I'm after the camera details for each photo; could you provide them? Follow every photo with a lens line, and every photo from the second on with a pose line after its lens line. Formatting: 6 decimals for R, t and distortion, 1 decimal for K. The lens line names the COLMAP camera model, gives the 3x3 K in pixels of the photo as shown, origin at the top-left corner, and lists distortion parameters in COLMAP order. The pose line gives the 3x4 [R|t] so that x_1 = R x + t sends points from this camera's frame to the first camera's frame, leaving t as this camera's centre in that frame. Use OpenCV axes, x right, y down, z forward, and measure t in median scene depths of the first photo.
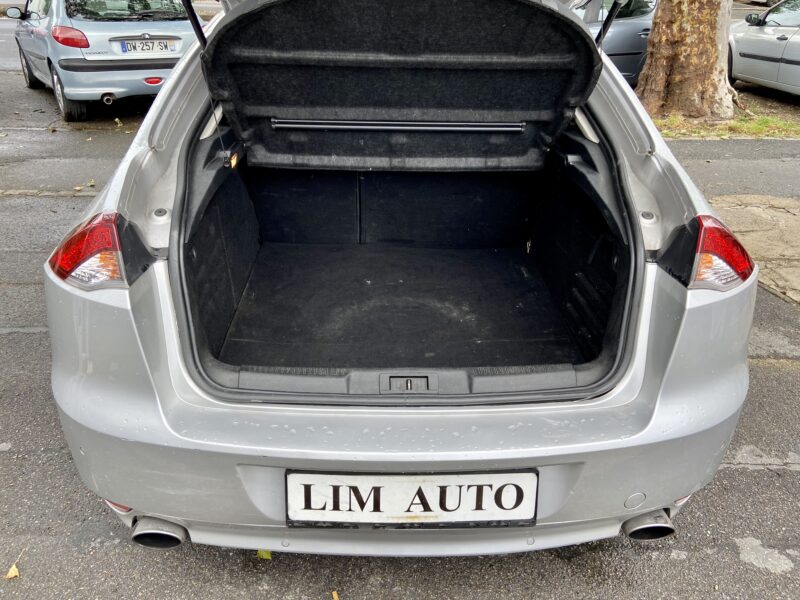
lens RADIAL K [[604.6, 0, 400.0], [0, 604.6, 300.0], [0, 0, 1]] dist [0.126029, -0.149153]
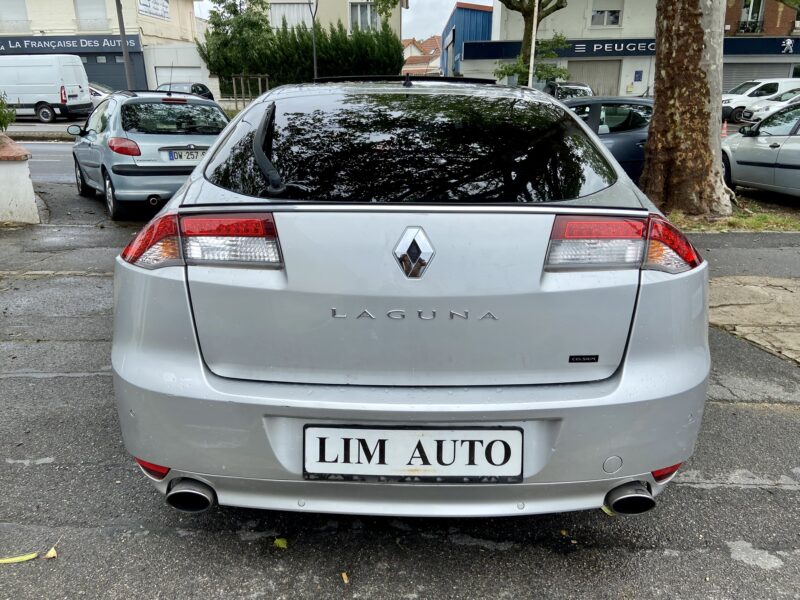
lens RADIAL K [[604.6, 0, 400.0], [0, 604.6, 300.0], [0, 0, 1]] dist [0.126029, -0.149153]
pose [[0.999422, -0.000497, -0.034005, 0.025327], [-0.005728, 0.983150, -0.182711, 0.183653], [0.033522, 0.182800, 0.982578, -0.127252]]
